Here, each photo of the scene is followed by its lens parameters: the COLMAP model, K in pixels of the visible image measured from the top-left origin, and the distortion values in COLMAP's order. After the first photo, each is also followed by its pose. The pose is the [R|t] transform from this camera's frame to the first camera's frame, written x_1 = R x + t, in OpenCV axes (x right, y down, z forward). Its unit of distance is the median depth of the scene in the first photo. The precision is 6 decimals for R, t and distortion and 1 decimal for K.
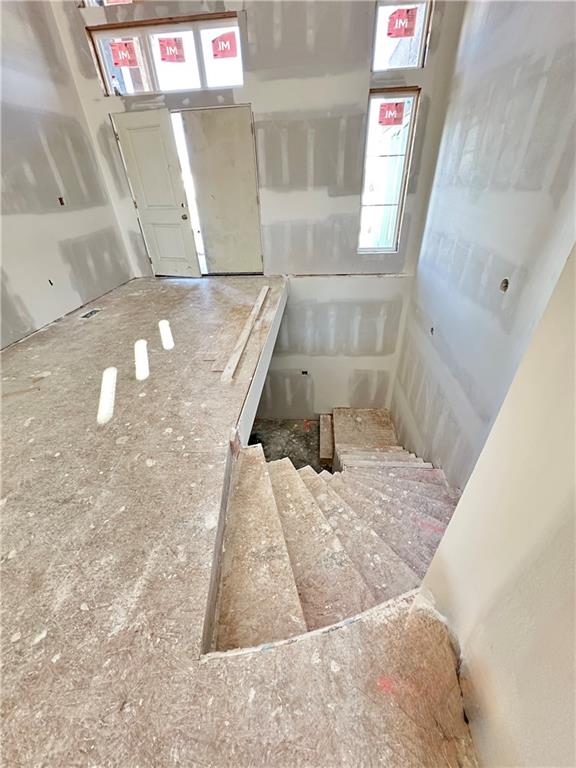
lens RADIAL K [[305.7, 0, 289.8], [0, 305.7, 383.4], [0, 0, 1]] dist [-0.002303, 0.000580]
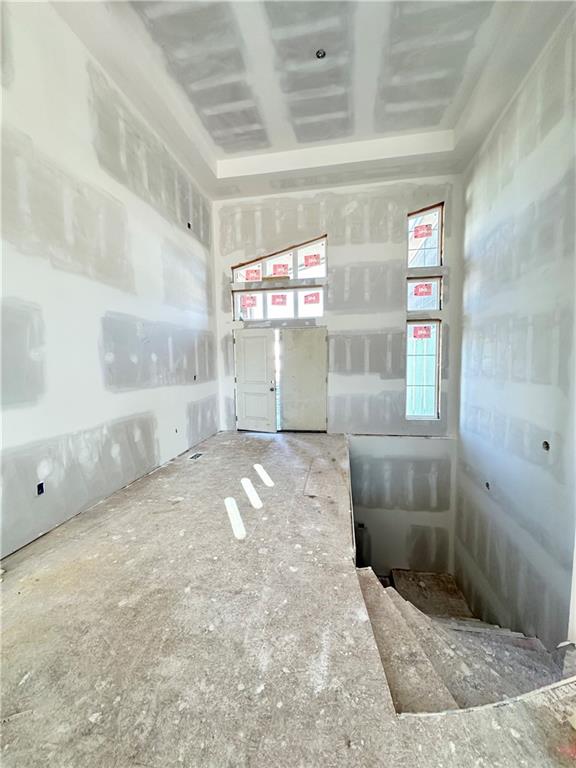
lens RADIAL K [[305.7, 0, 289.1], [0, 305.7, 384.8], [0, 0, 1]] dist [-0.002303, 0.000580]
pose [[0.996042, 0.027920, -0.084385, -0.213072], [-0.065328, 0.873720, -0.482023, 0.112093], [0.060270, 0.485628, 0.872086, -0.245208]]
